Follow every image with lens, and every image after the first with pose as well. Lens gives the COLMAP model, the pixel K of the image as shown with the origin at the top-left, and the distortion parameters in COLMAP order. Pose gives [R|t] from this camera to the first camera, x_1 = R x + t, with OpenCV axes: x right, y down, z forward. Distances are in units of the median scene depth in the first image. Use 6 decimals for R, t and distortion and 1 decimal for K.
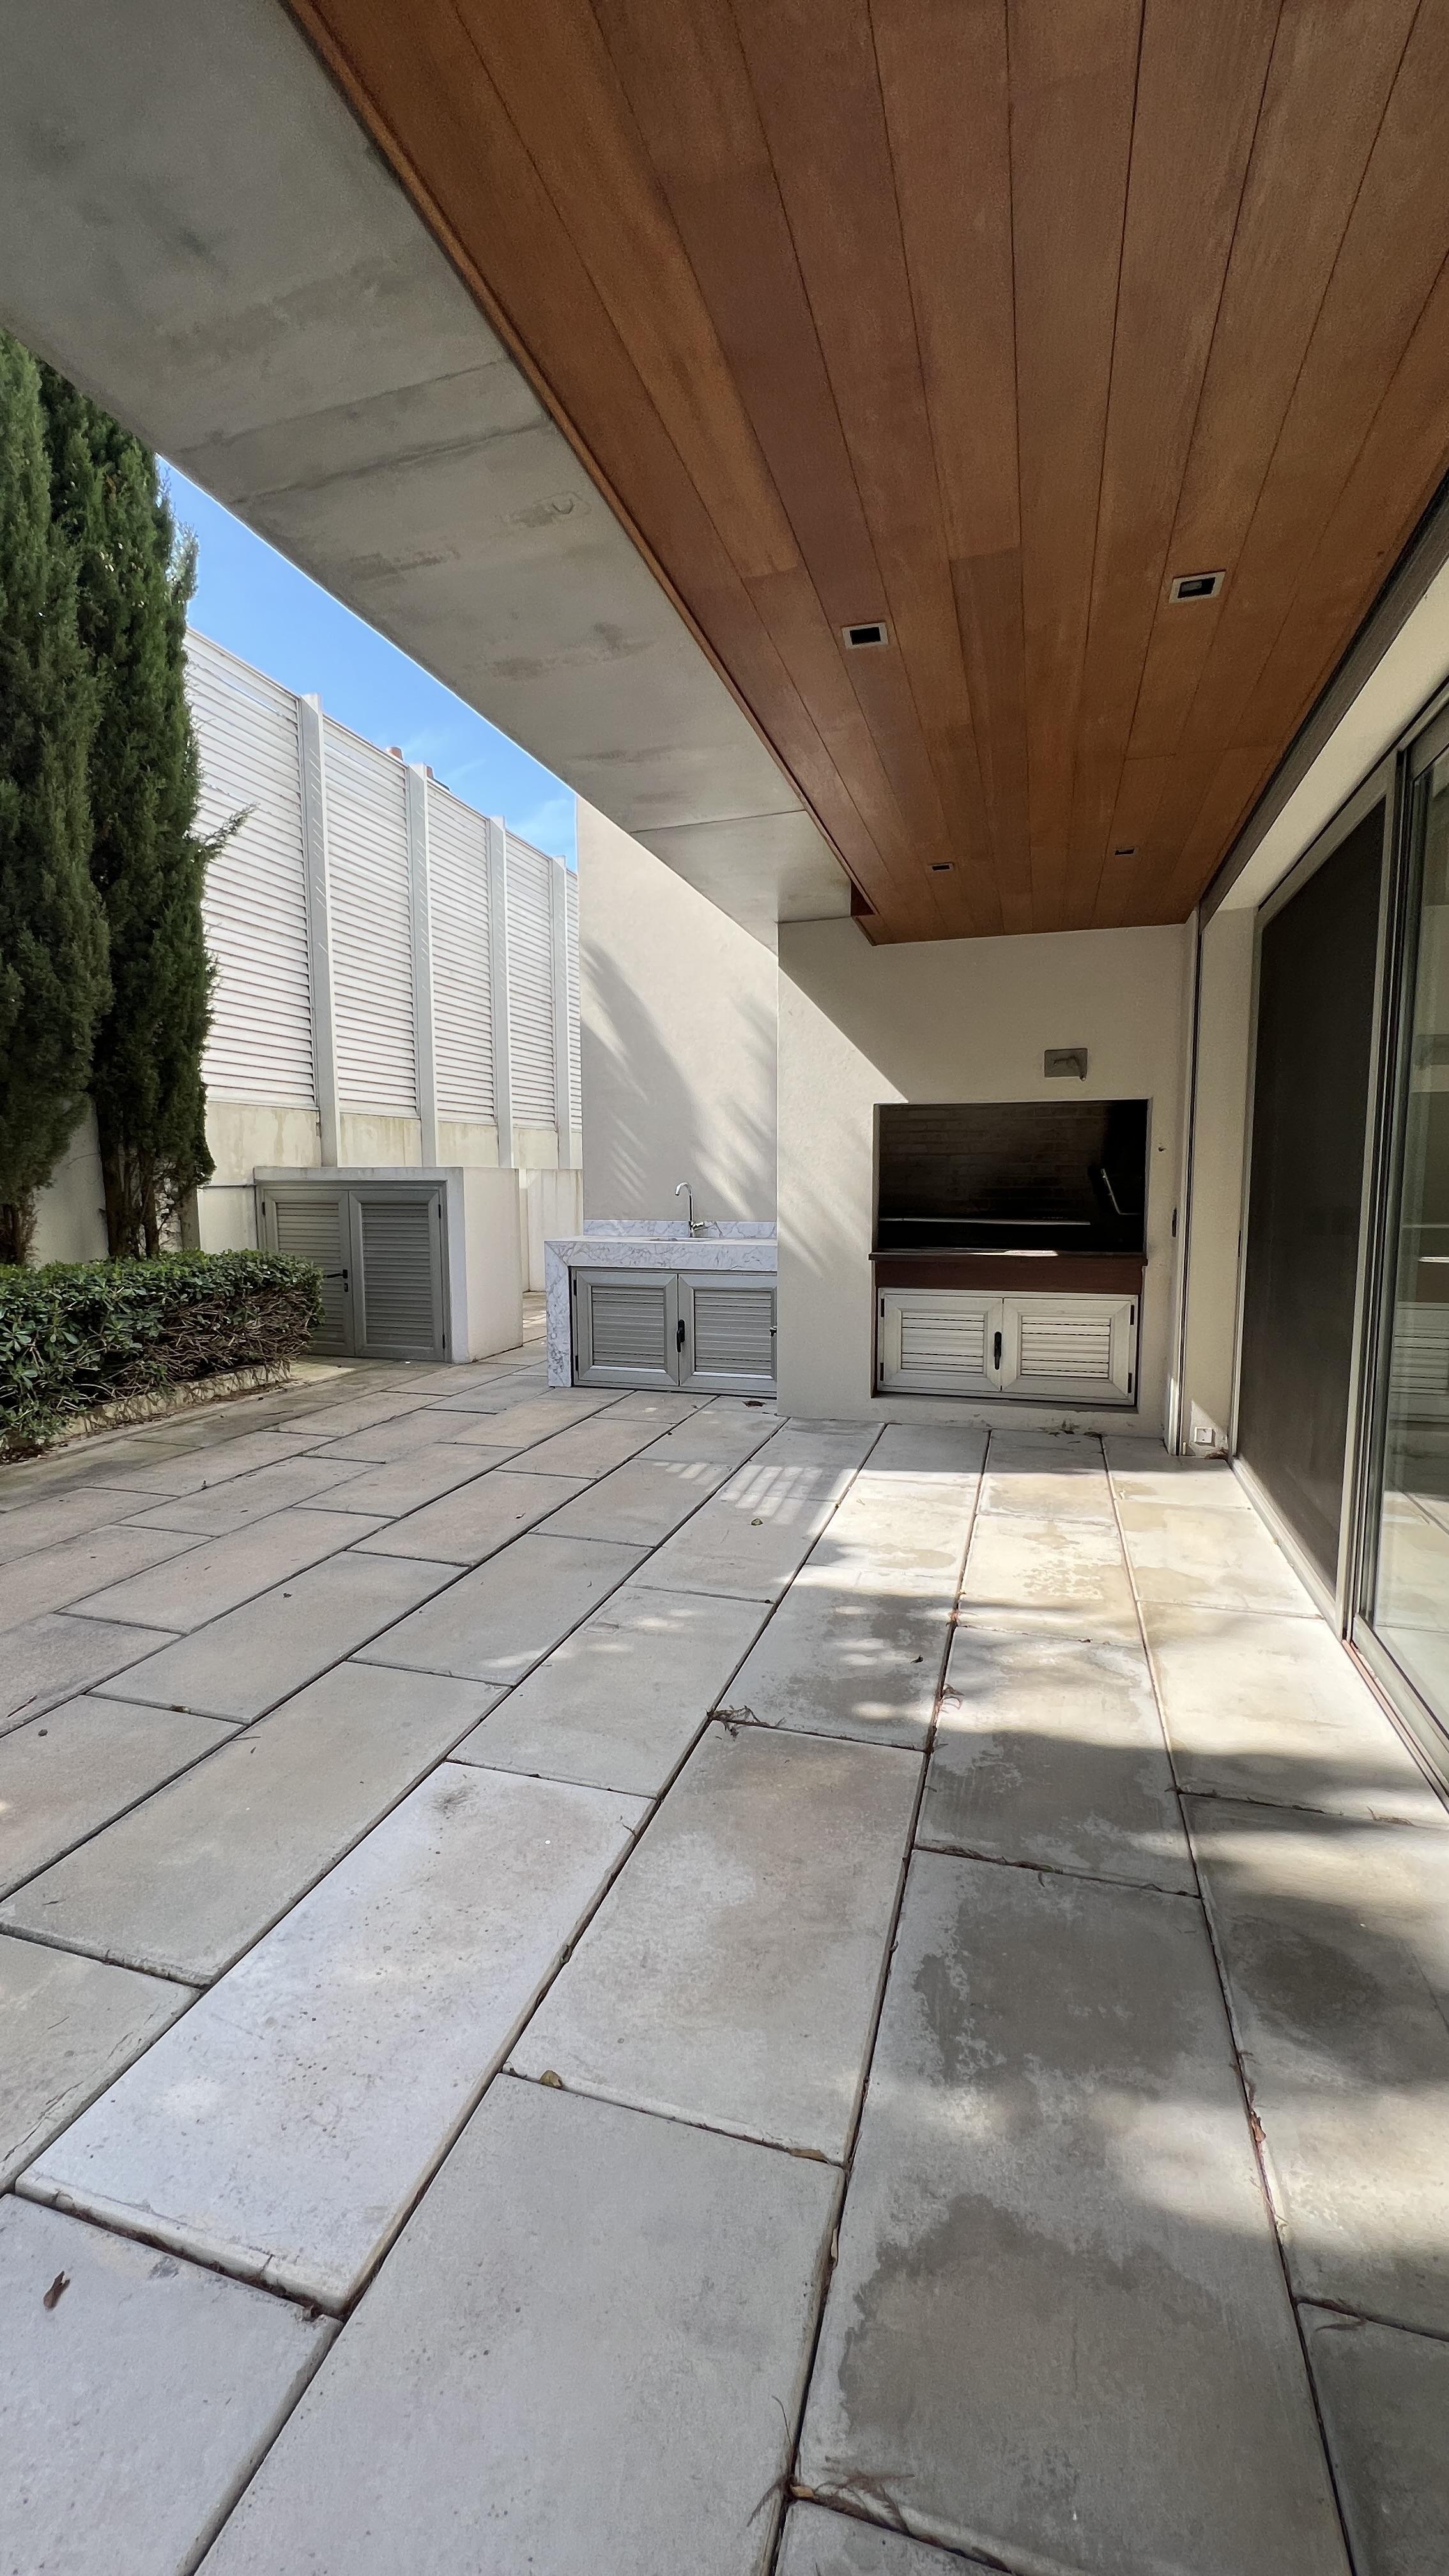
lens RADIAL K [[1019.5, 0, 716.7], [0, 1019.5, 1290.8], [0, 0, 1]] dist [-0.003594, -0.000479]
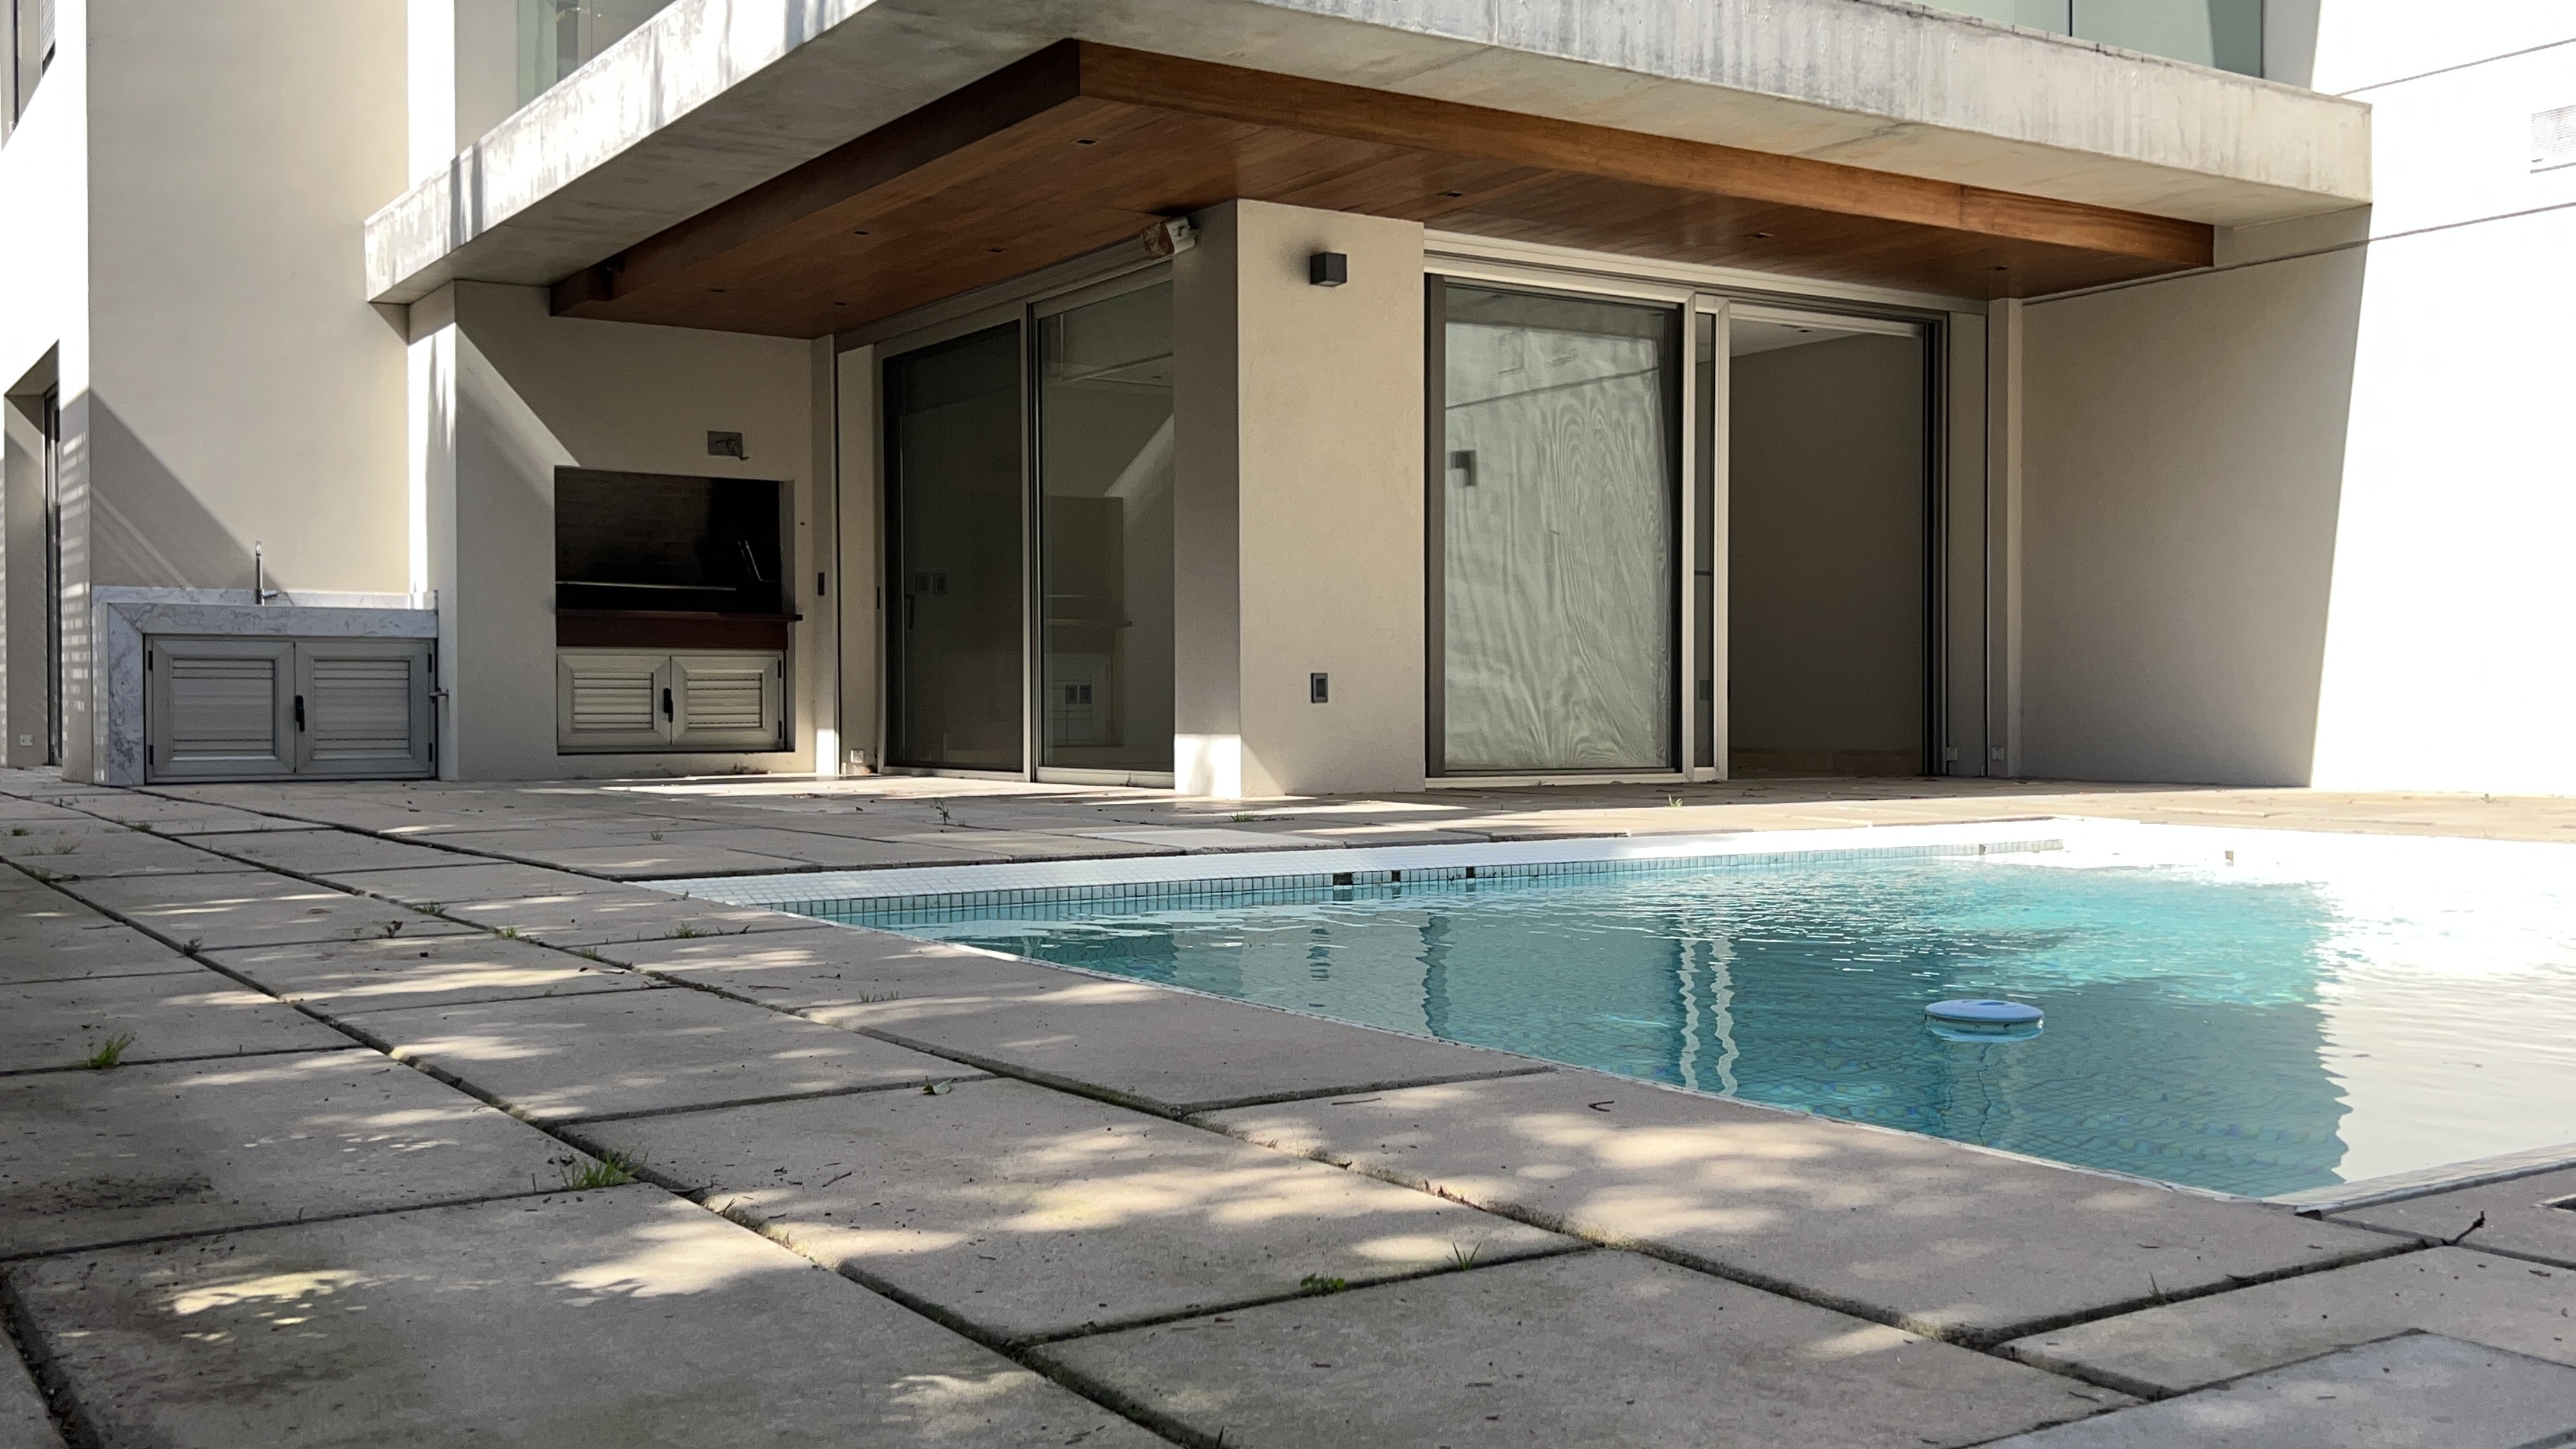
lens RADIAL K [[2419.0, 0, 1285.5], [0, 2419.0, 723.5], [0, 0, 1]] dist [-0.002515, 0.000000]
pose [[0.624366, -0.001307, 0.781131, -1.274044], [0.080435, 0.994790, -0.062628, 0.283189], [-0.776980, 0.101933, 0.621218, -1.049783]]
